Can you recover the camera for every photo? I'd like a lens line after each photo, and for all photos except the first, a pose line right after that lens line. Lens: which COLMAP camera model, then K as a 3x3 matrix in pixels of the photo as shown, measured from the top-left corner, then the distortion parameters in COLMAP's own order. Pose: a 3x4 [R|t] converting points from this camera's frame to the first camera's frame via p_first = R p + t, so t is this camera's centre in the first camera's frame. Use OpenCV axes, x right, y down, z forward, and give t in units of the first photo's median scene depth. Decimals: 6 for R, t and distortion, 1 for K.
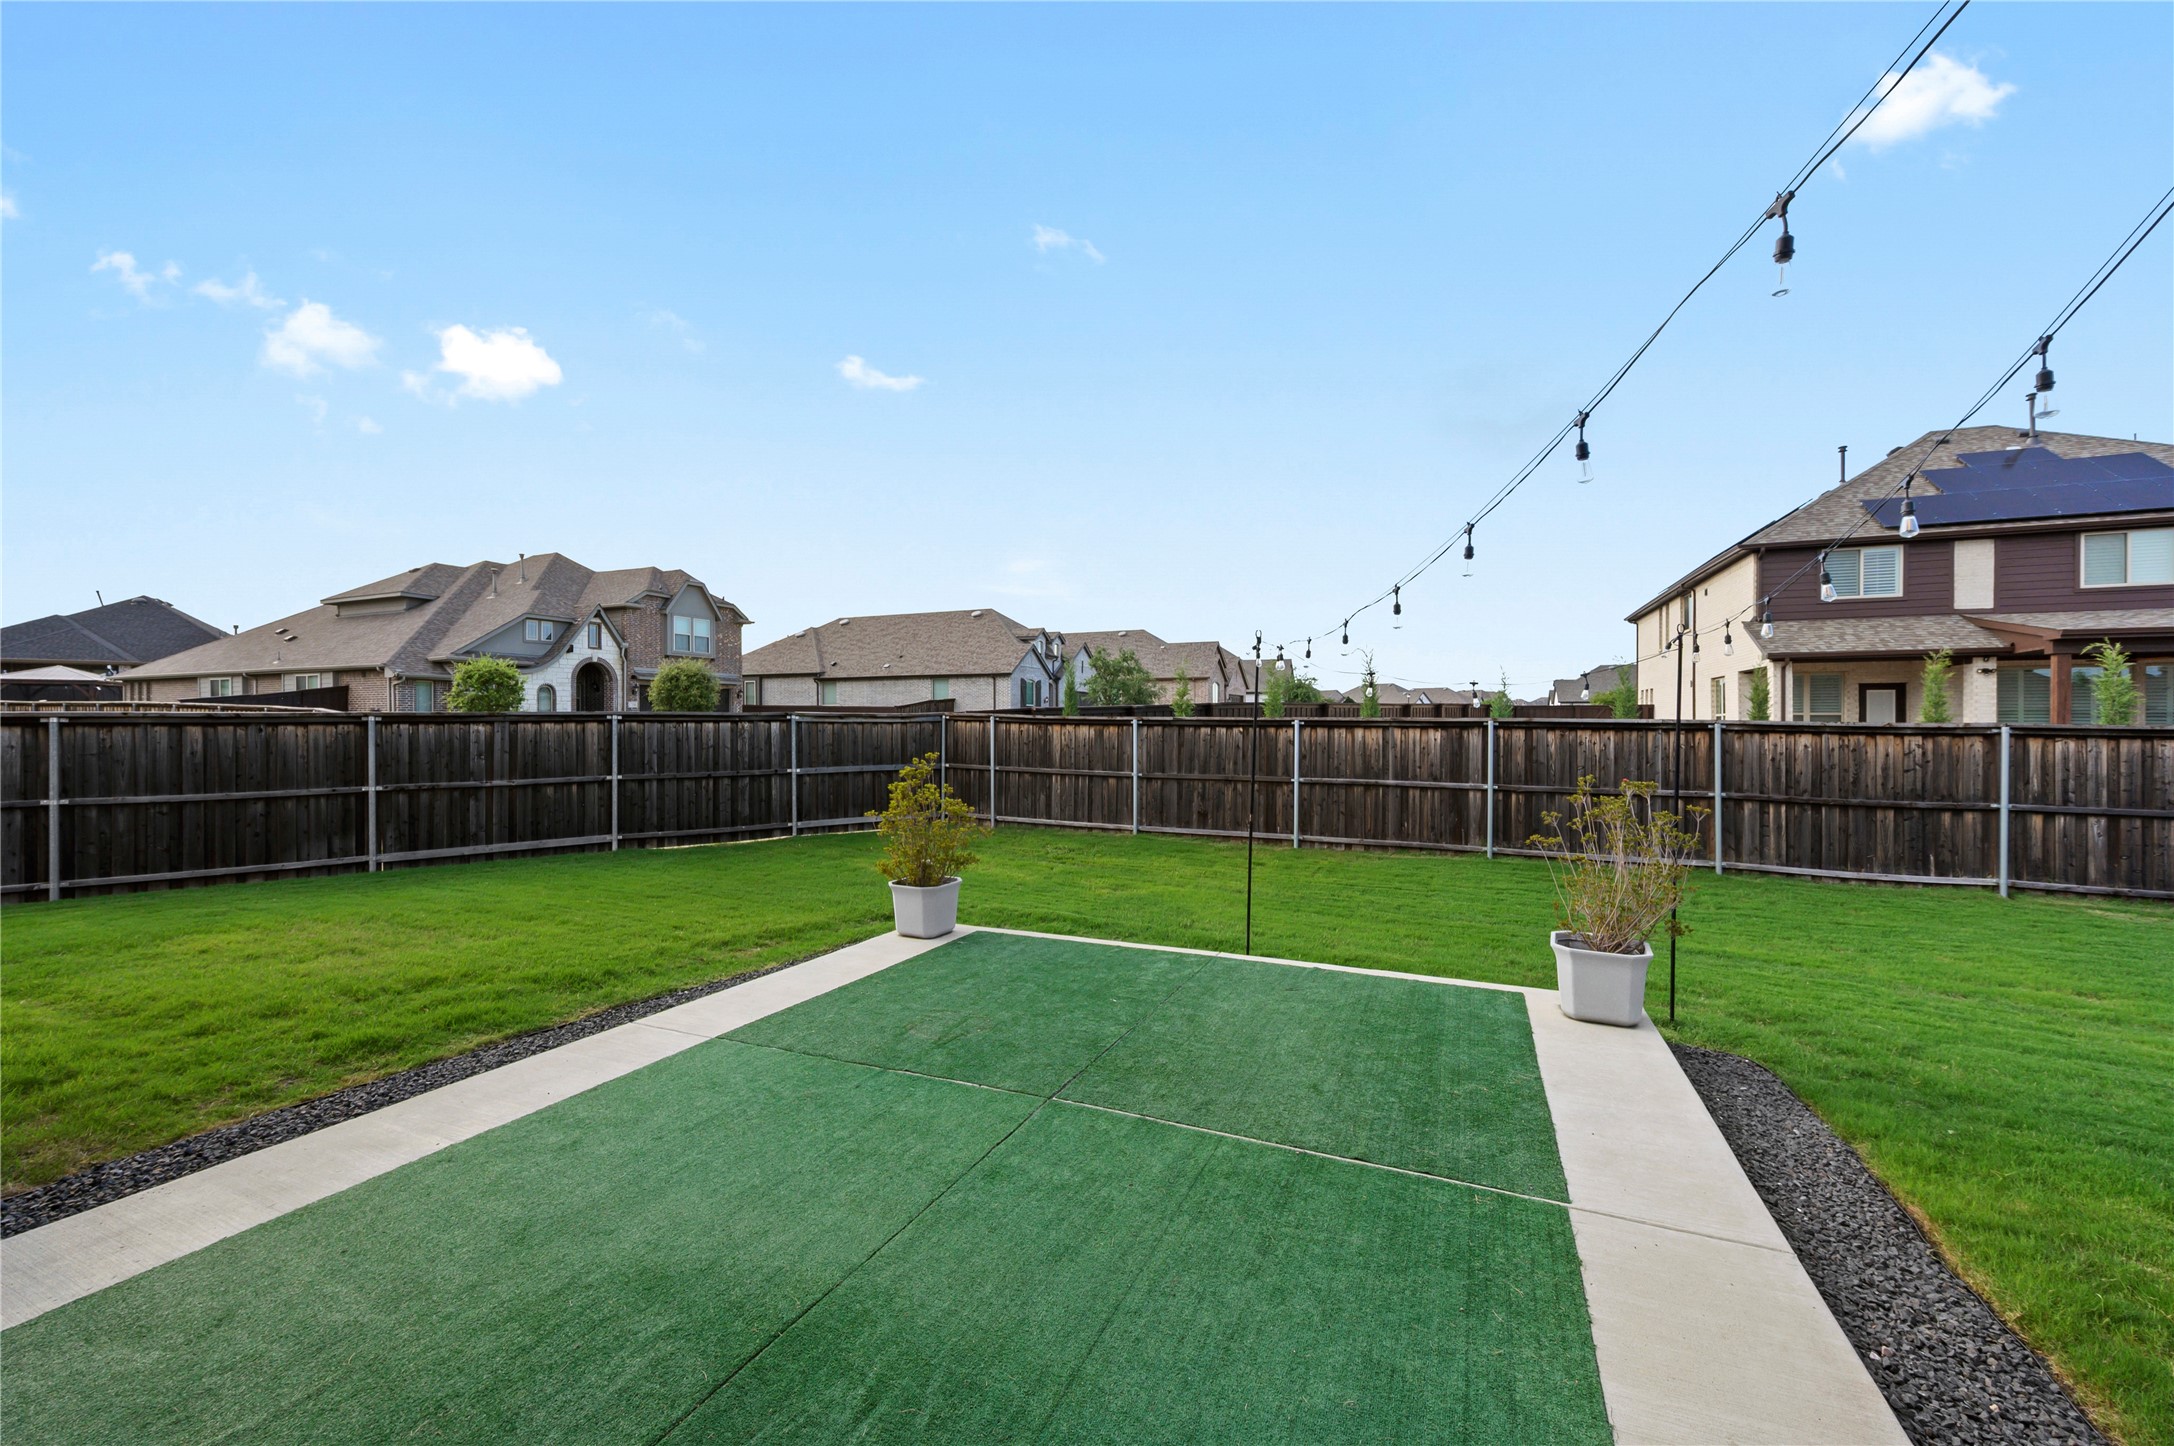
lens RADIAL K [[854.5, 0, 1090.2], [0, 854.5, 724.8], [0, 0, 1]] dist [-0.000413, -0.000521]
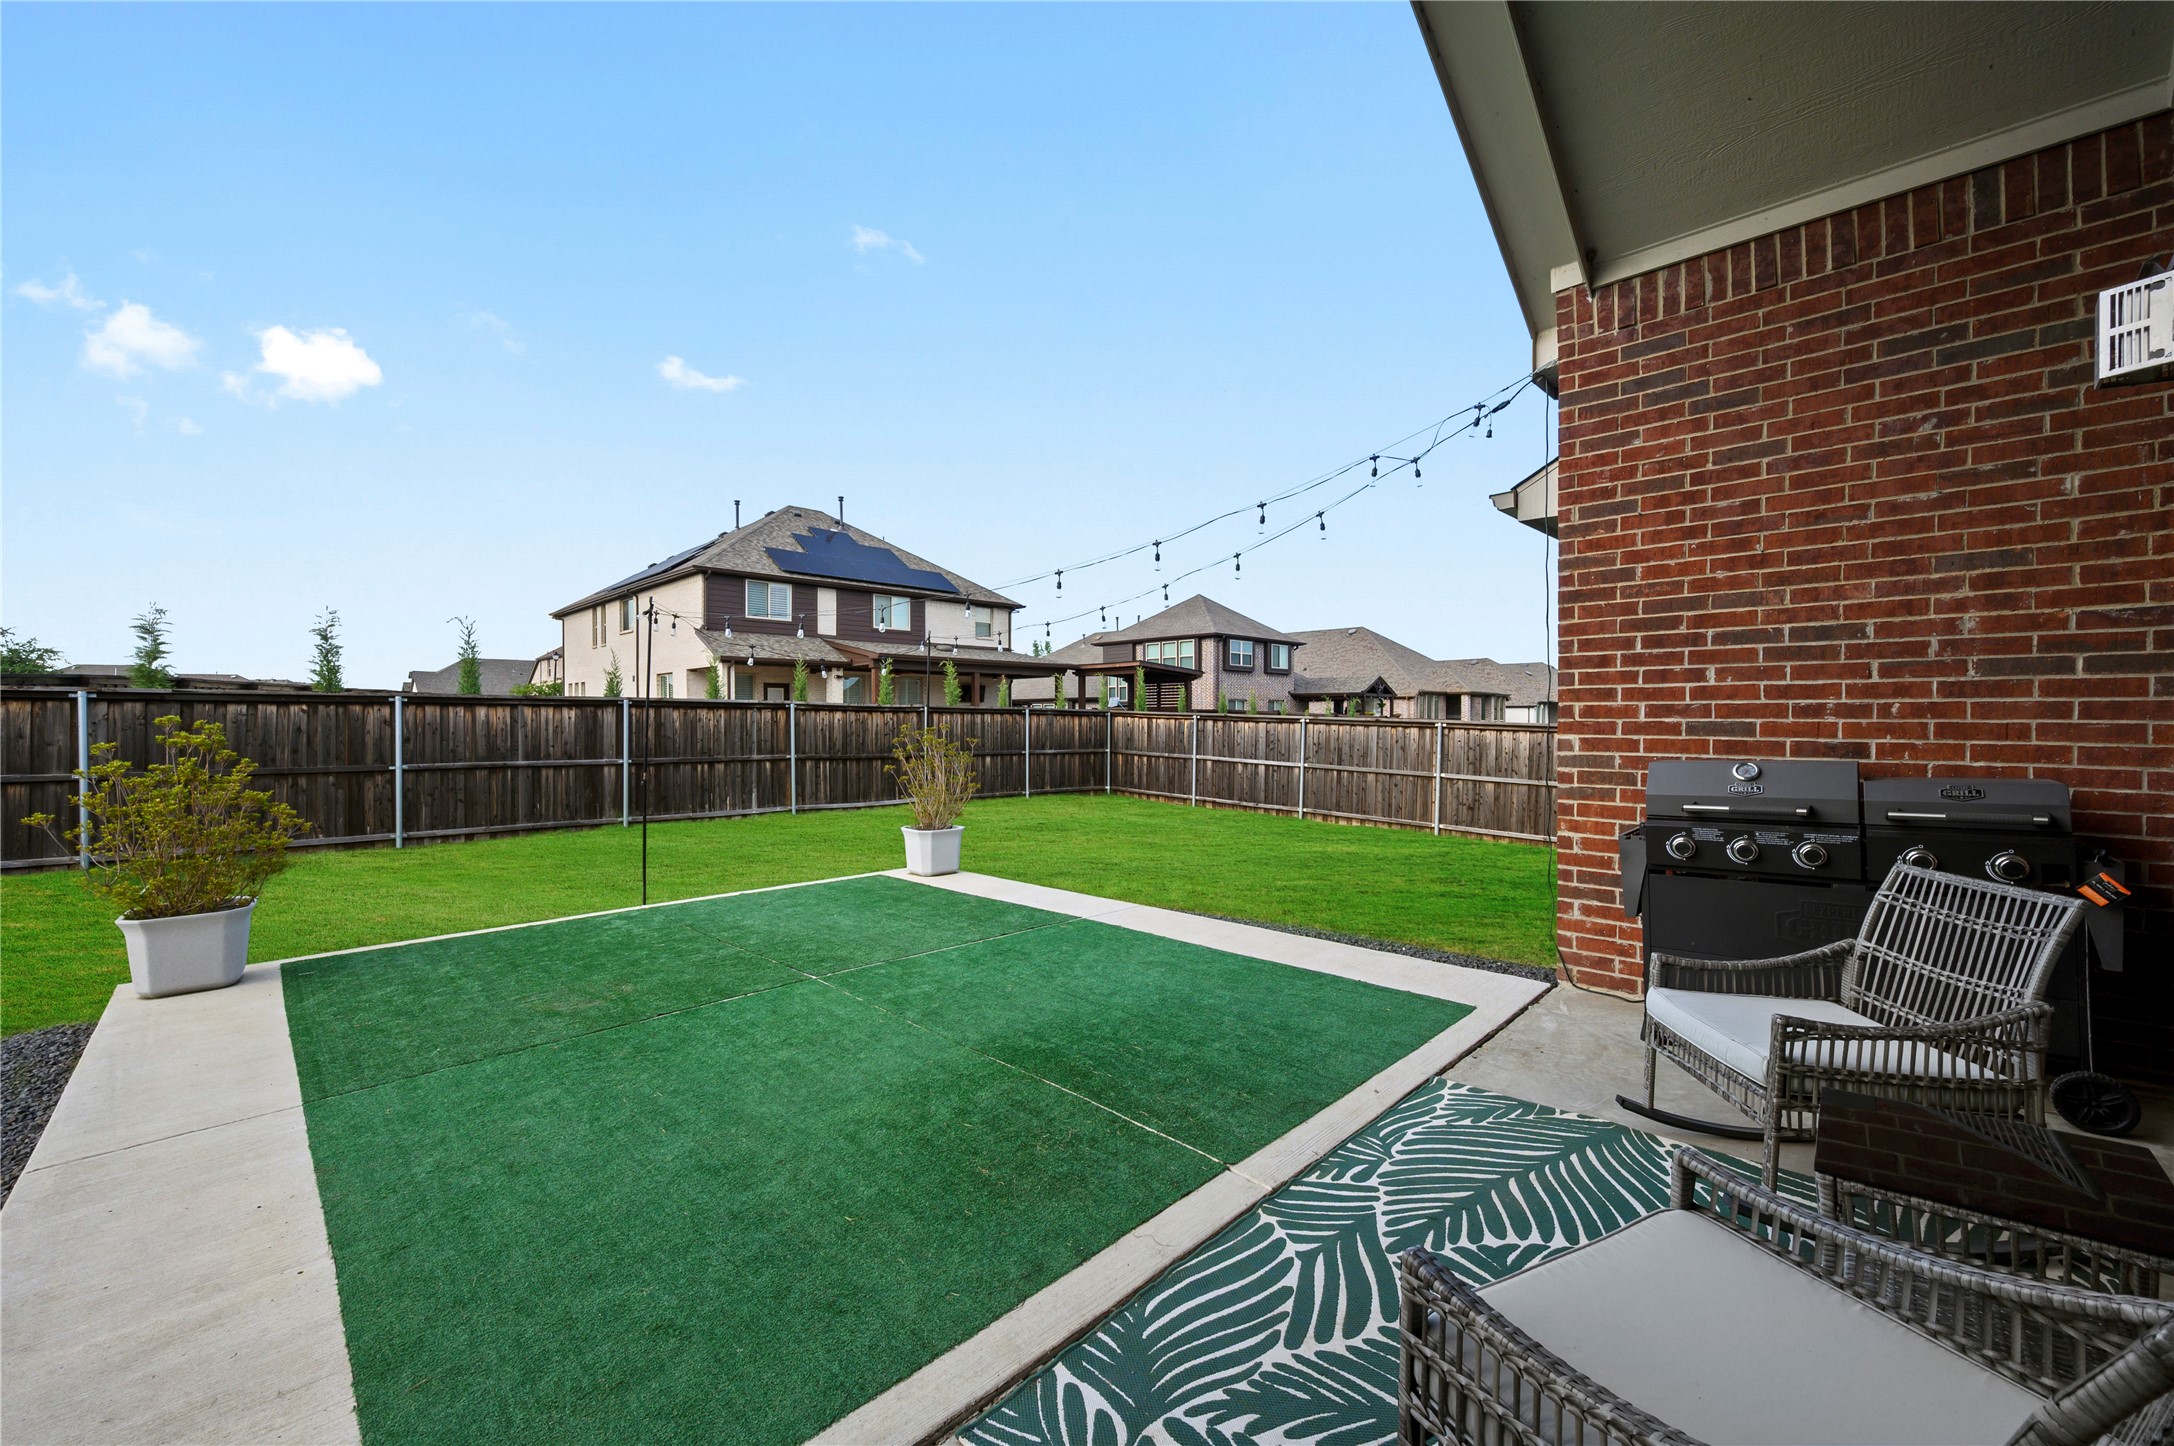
lens RADIAL K [[851.2, 0, 1089.1], [0, 851.2, 724.0], [0, 0, 1]] dist [0.001676, -0.000174]
pose [[0.368494, -0.008857, 0.929588, -0.289480], [0.006977, 0.999953, 0.006762, 0.020759], [-0.929604, 0.003994, 0.368538, 0.055267]]
